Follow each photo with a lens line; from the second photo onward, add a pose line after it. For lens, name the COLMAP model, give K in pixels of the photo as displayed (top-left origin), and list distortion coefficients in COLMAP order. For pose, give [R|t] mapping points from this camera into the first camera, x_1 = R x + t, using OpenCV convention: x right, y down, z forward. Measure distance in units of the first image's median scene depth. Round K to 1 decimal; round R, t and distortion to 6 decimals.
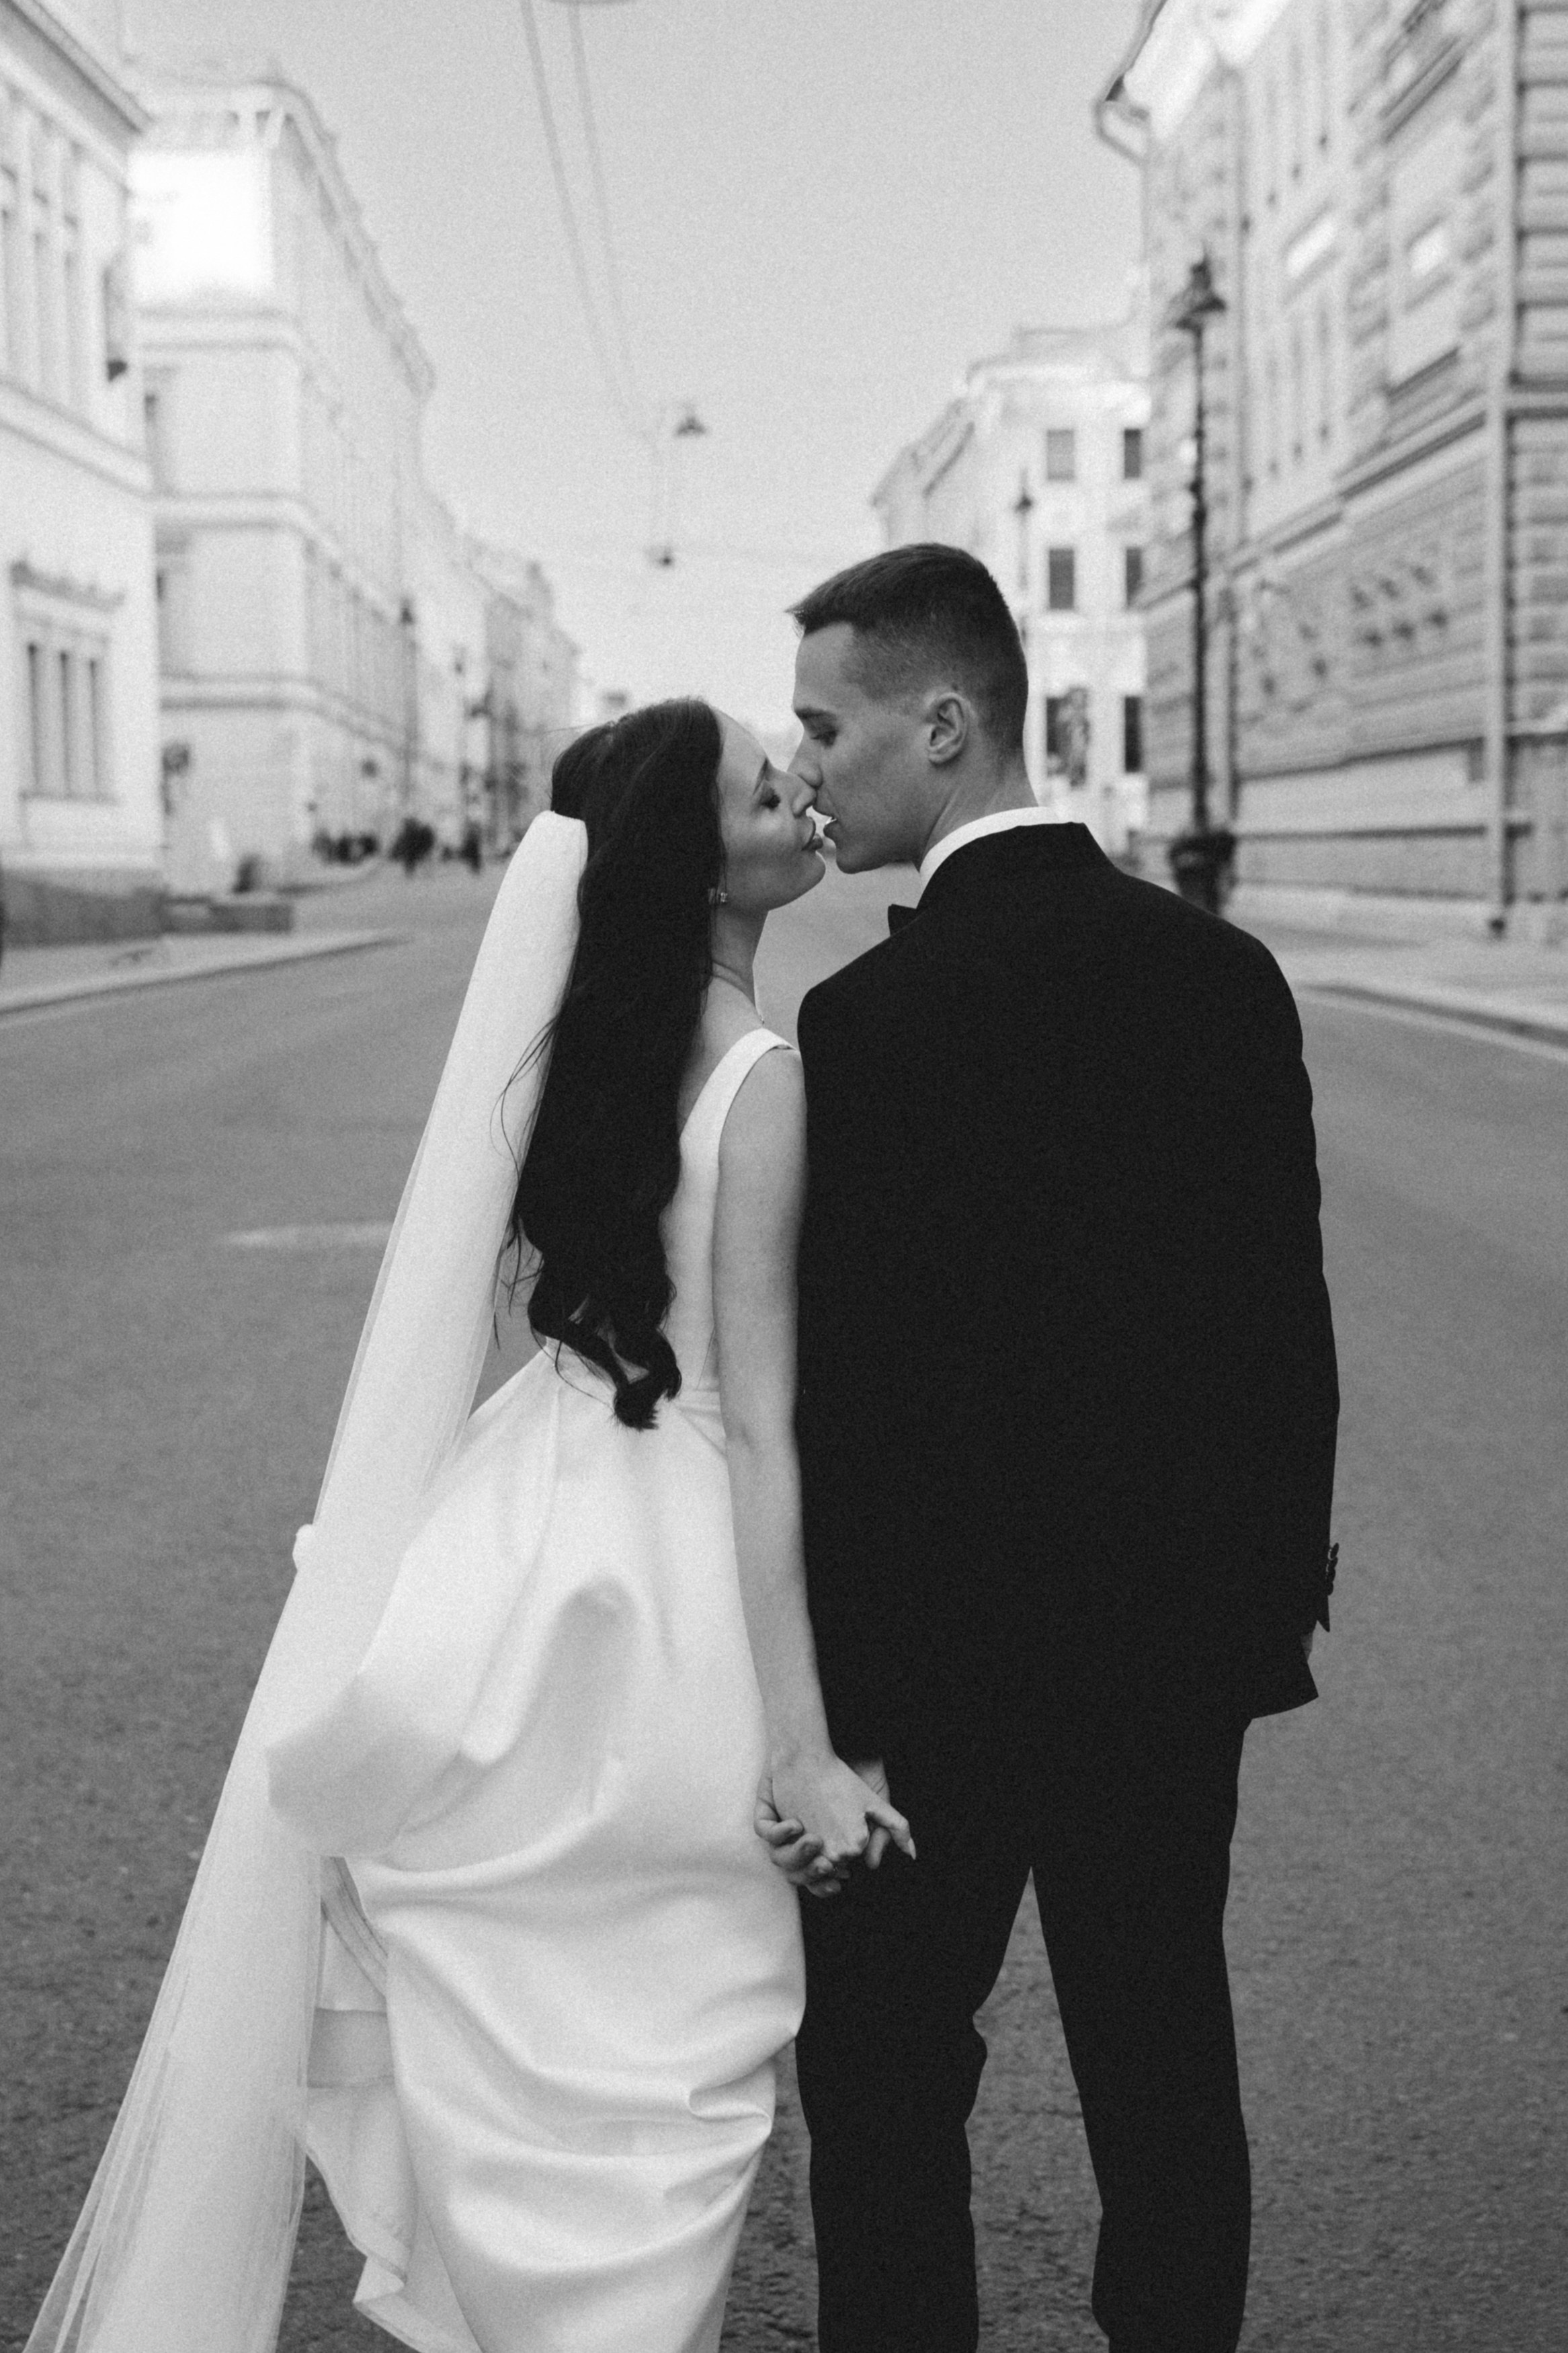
lens RADIAL K [[3825.3, 0, 719.9], [0, 3825.3, 1173.9], [0, 0, 1]] dist [0.049785, 0.132658]
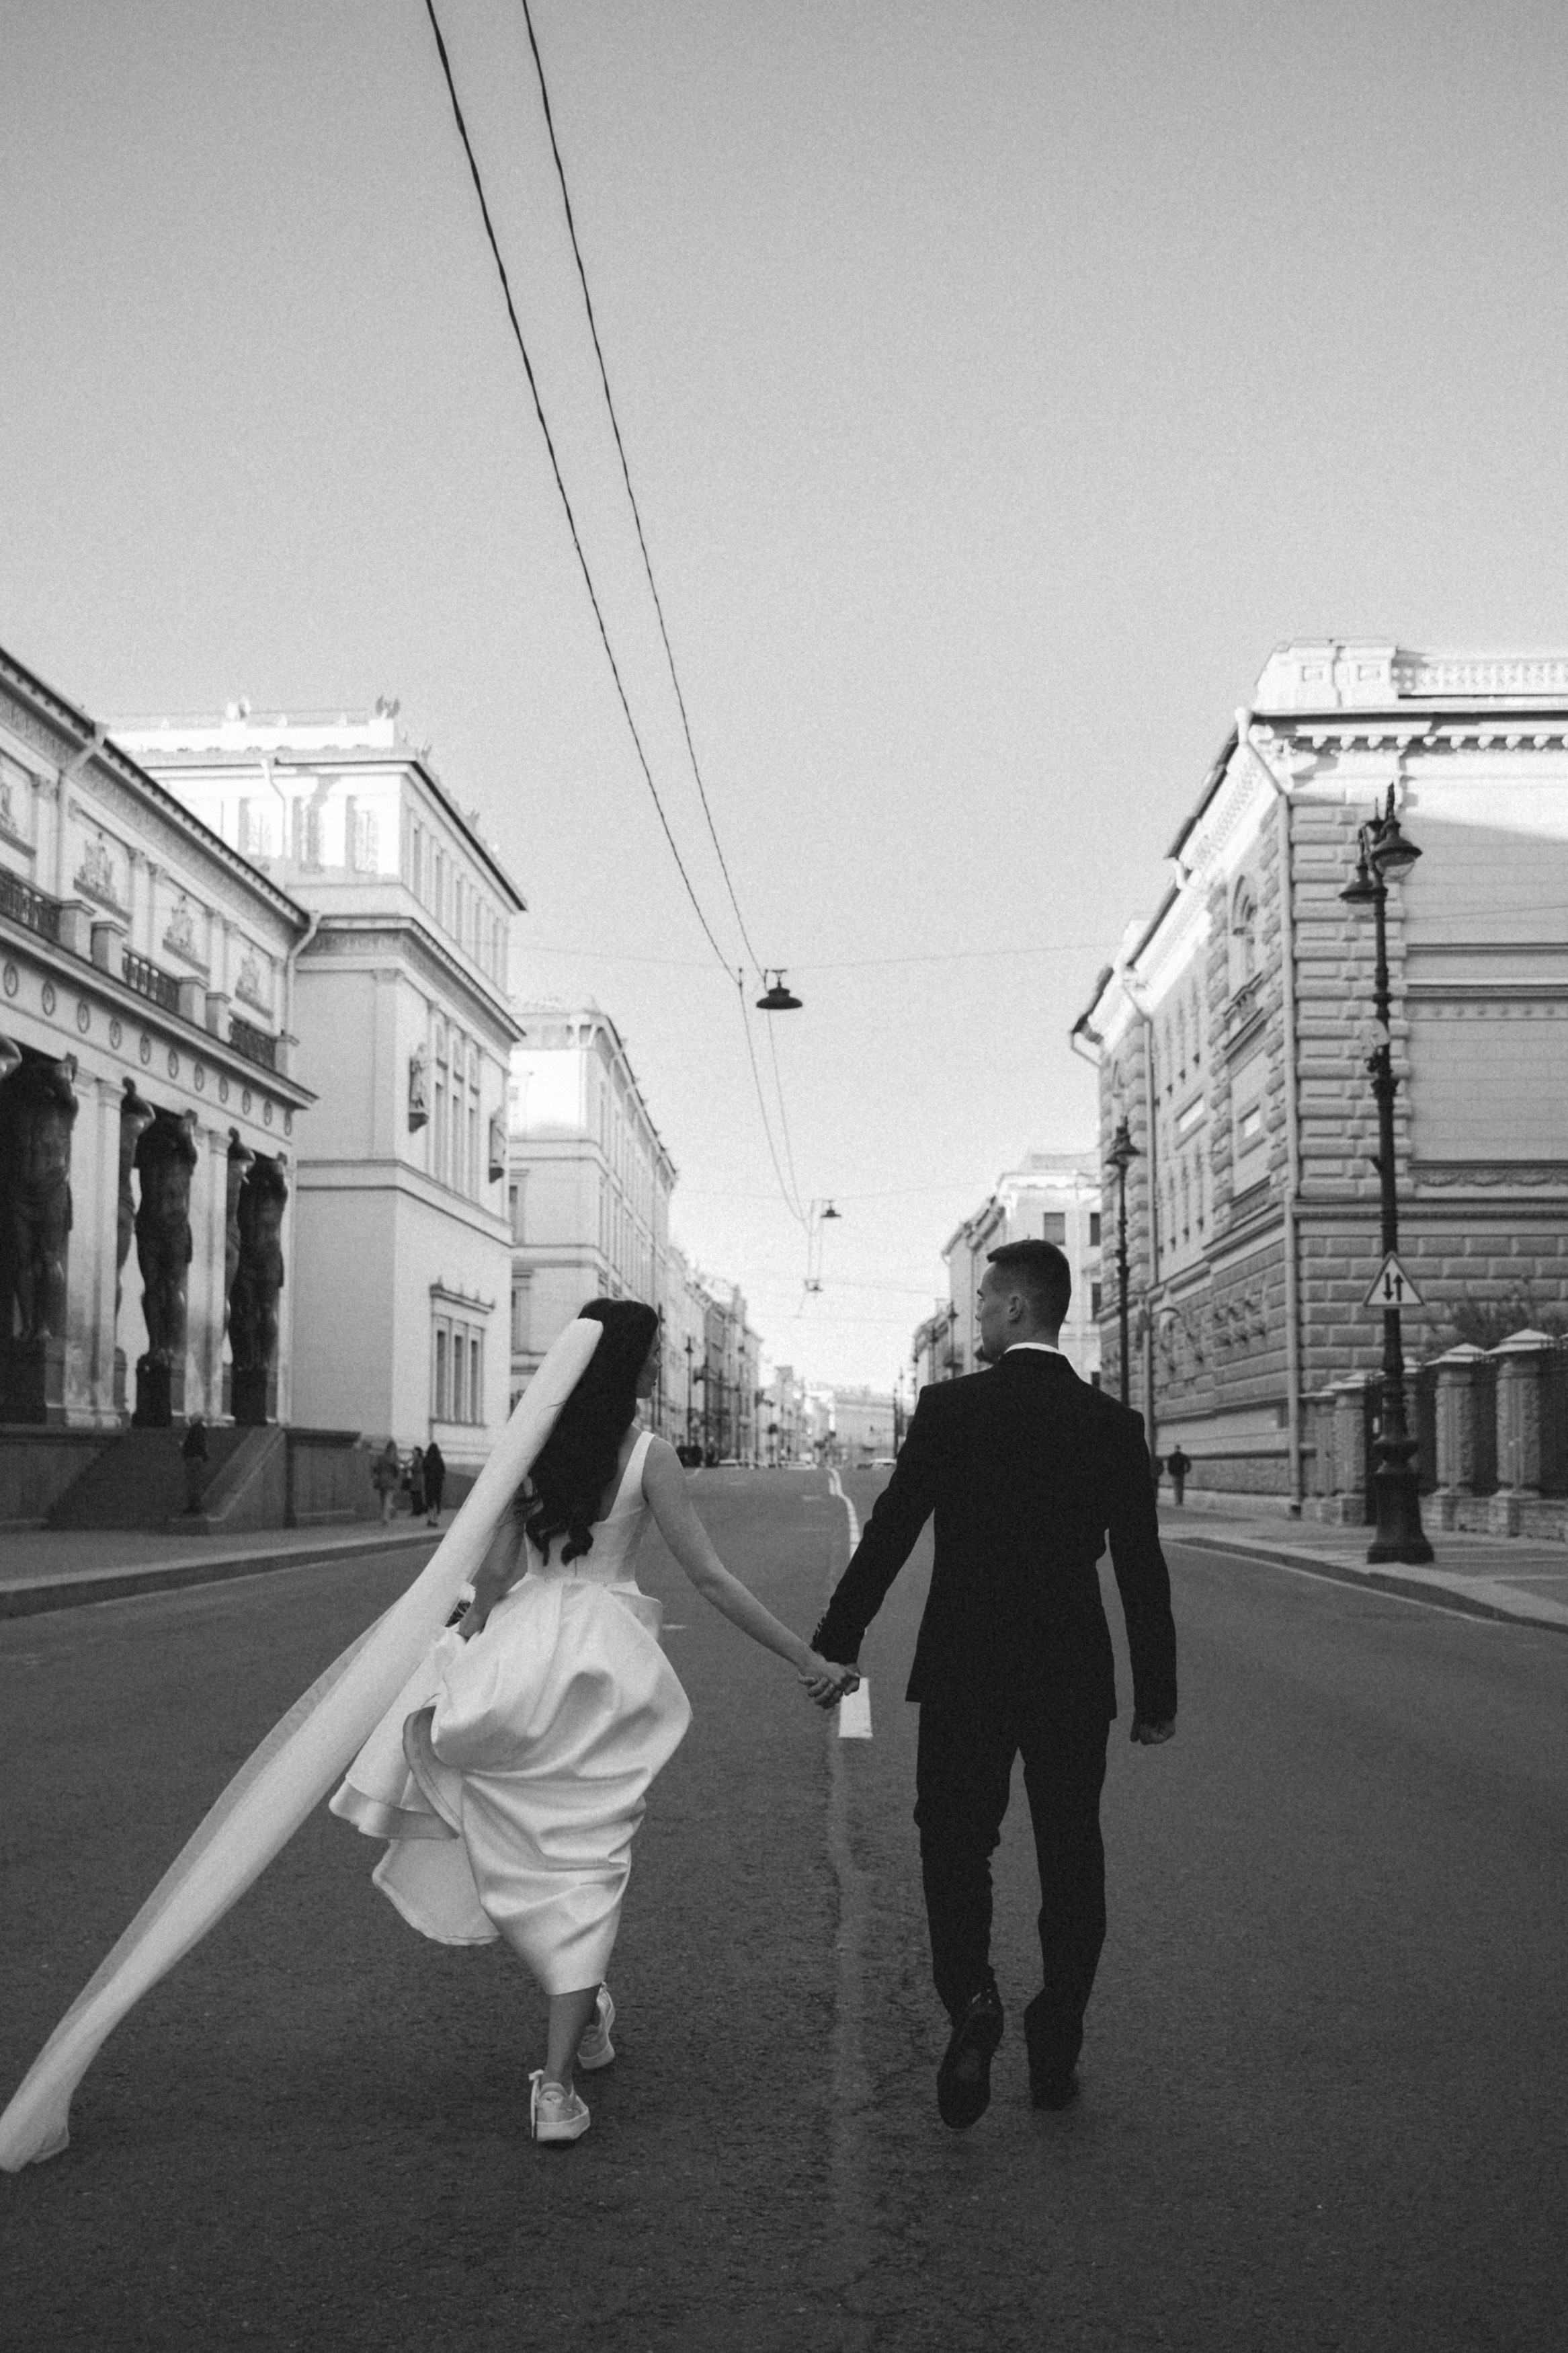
lens RADIAL K [[2548.0, 0, 784.0], [0, 2548.0, 1176.5], [0, 0, 1]] dist [0.004006, 0.001266]
pose [[0.999494, 0.014810, -0.028153, 0.003659], [-0.020111, 0.979888, -0.198531, 0.017979], [0.024647, 0.198996, 0.979690, -0.135016]]
